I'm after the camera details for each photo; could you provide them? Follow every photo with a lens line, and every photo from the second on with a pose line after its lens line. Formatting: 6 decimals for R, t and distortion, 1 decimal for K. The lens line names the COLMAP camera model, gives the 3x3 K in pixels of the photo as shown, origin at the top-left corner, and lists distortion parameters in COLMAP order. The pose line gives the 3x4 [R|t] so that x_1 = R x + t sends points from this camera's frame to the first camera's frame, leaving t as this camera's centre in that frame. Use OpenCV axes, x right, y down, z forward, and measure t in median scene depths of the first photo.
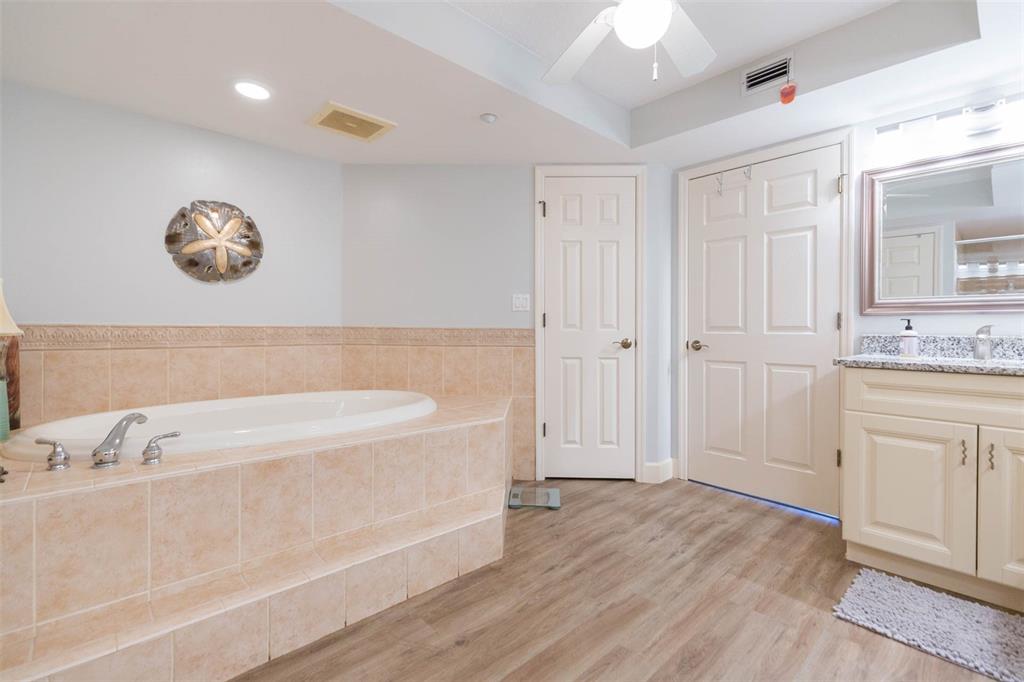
lens RADIAL K [[464.3, 0, 516.9], [0, 464.3, 340.5], [0, 0, 1]] dist [0.006182, -0.001116]
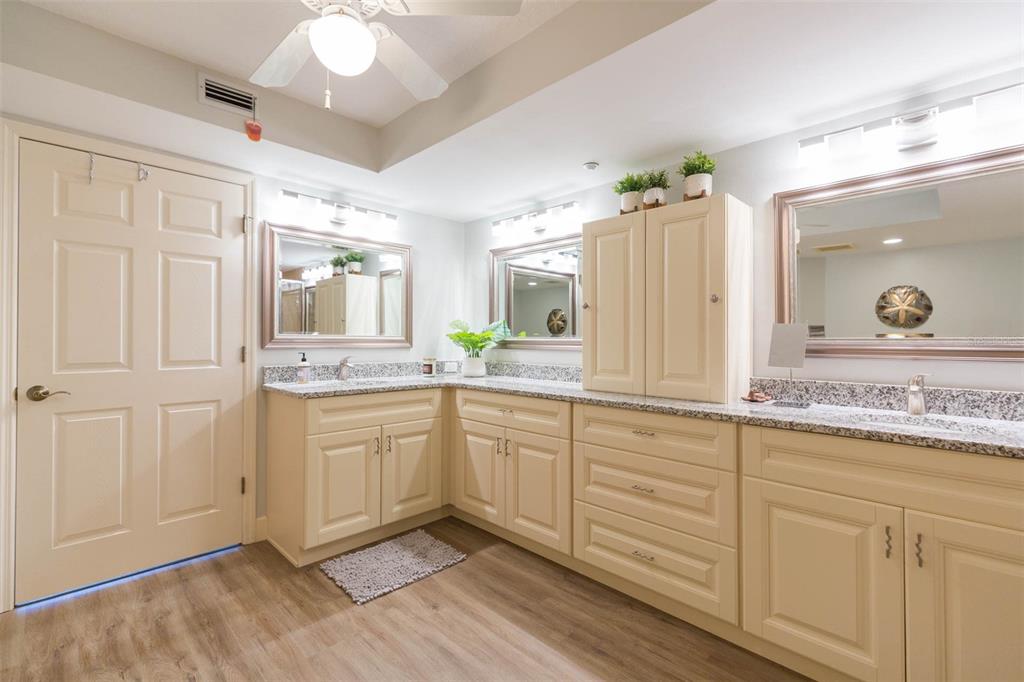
lens RADIAL K [[464.3, 0, 517.4], [0, 464.3, 333.4], [0, 0, 1]] dist [0.006182, -0.001116]
pose [[-0.046903, 0.002480, 0.998896, -0.403637], [0.017631, 0.999843, -0.001655, -0.080142], [-0.998744, 0.017534, -0.046939, 0.457026]]
